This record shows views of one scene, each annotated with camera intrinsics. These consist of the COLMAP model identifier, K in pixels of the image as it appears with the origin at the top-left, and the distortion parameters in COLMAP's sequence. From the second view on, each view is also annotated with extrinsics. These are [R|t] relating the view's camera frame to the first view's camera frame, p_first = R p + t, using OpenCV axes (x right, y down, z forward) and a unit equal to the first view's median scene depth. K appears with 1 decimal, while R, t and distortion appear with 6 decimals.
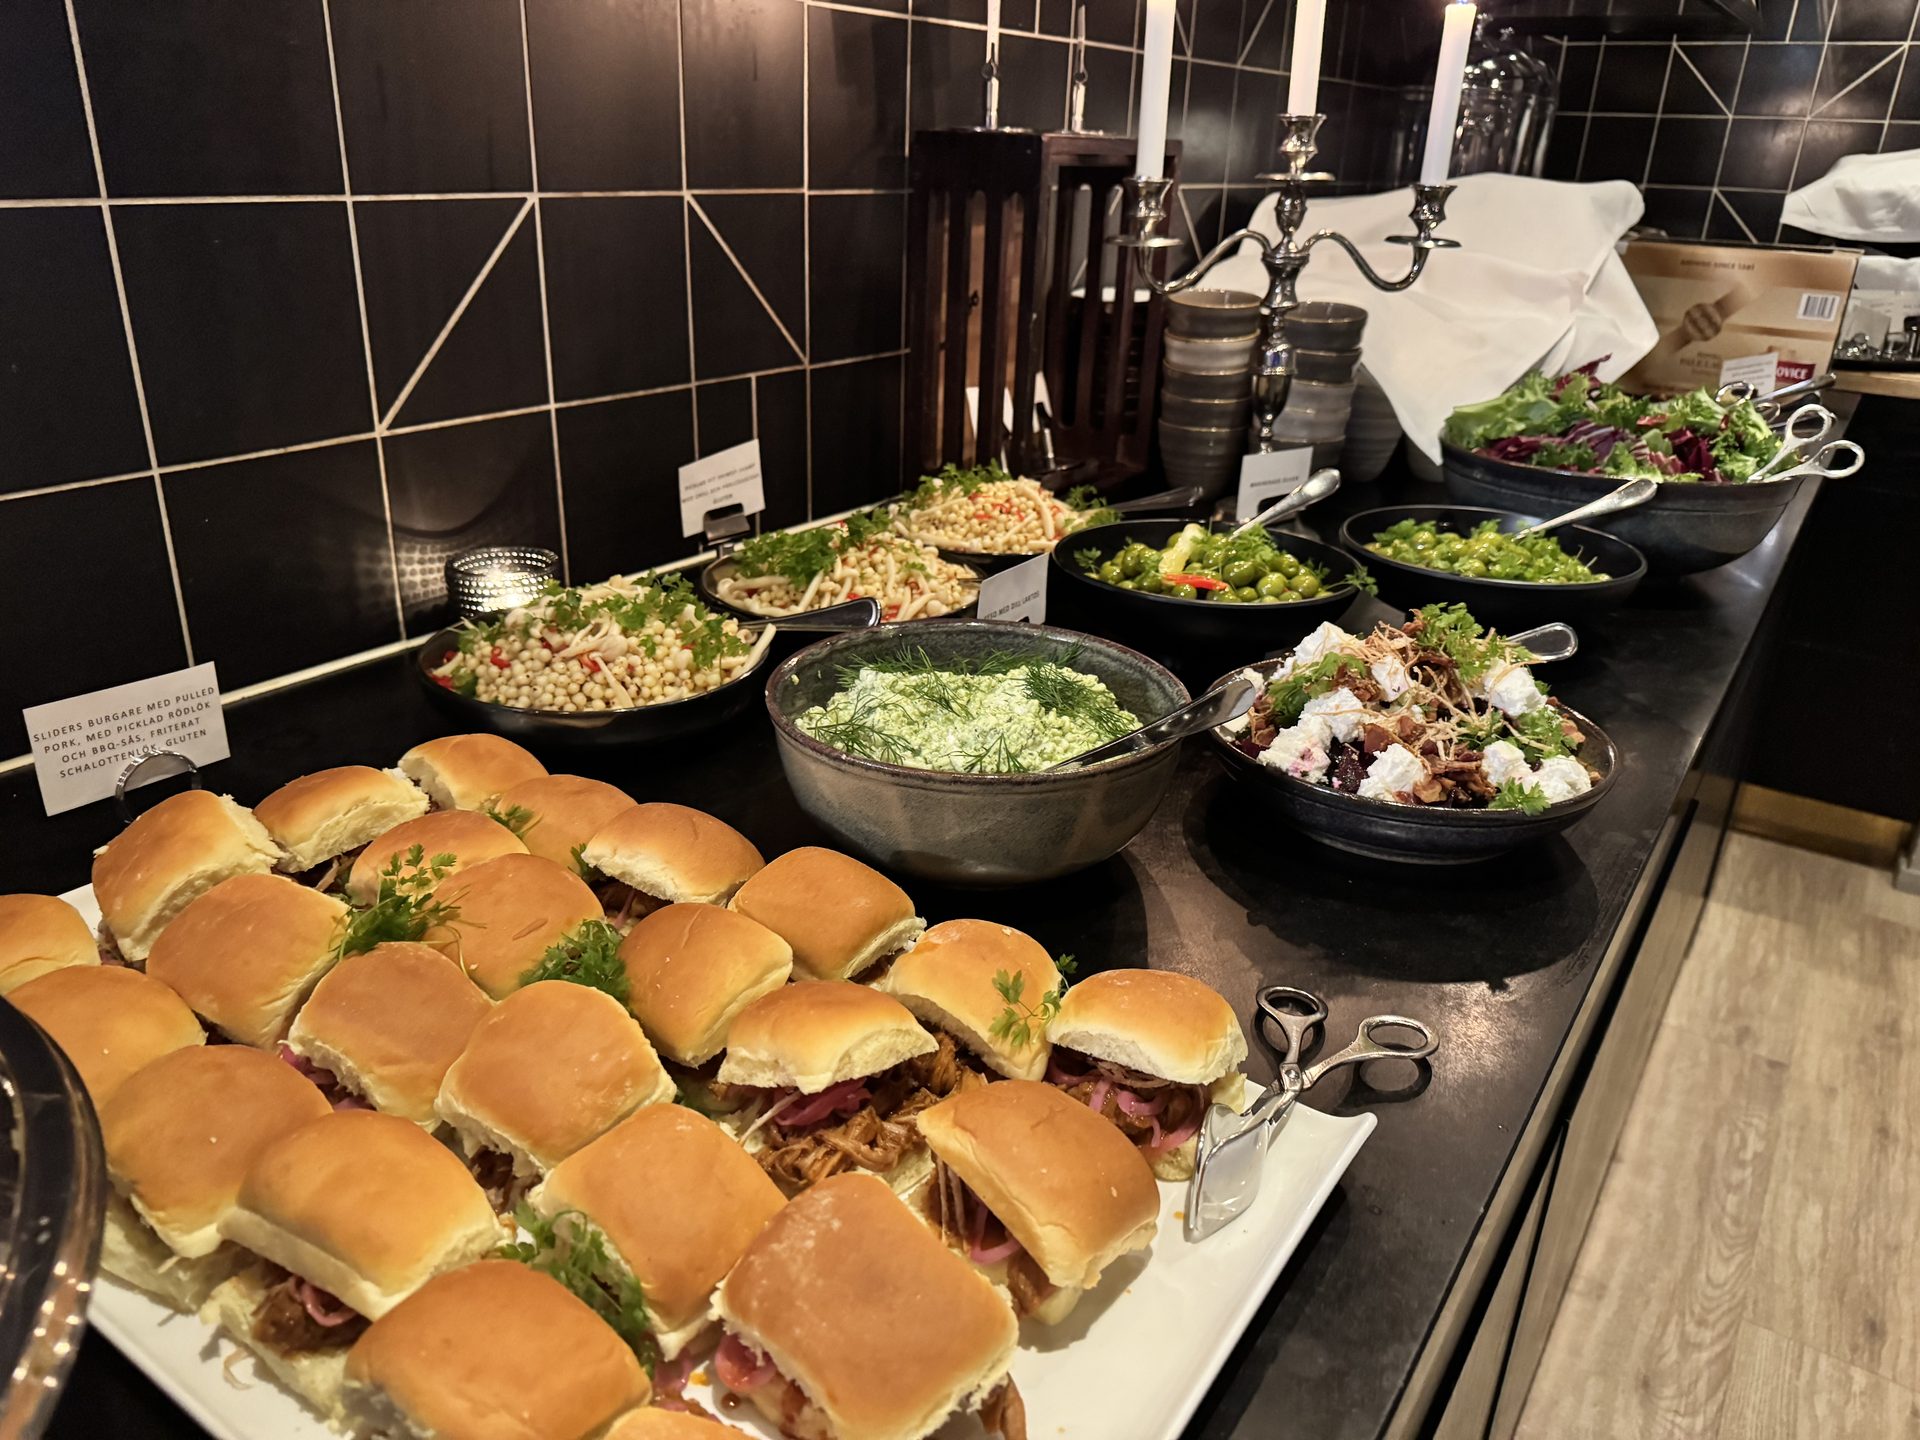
lens RADIAL K [[1368.7, 0, 960.0], [0, 1368.7, 720.0], [0, 0, 1]] dist [0.012153, 0.006961]
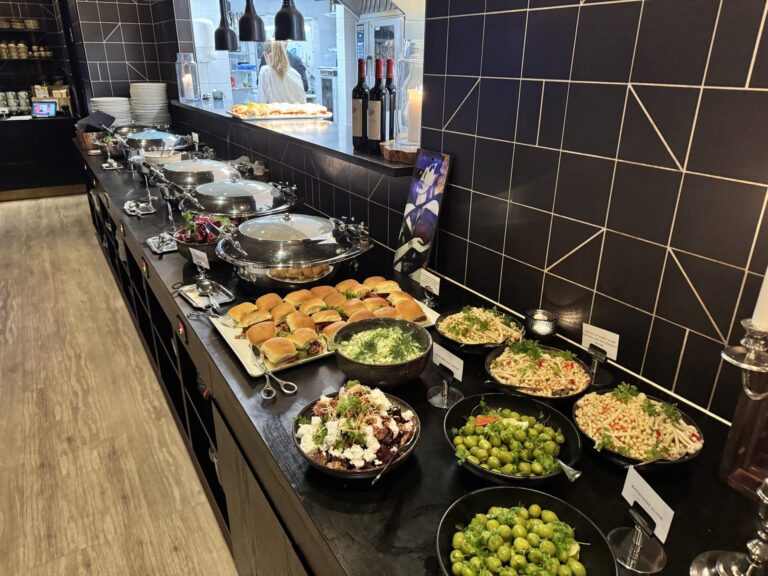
lens RADIAL K [[547.5, 0, 384.0], [0, 547.5, 288.0], [0, 0, 1]] dist [0.012153, 0.006961]
pose [[-0.412954, 0.315085, -0.854512, 0.878074], [-0.379765, 0.793216, 0.476011, -0.595121], [0.827797, 0.521084, -0.207904, 0.805178]]
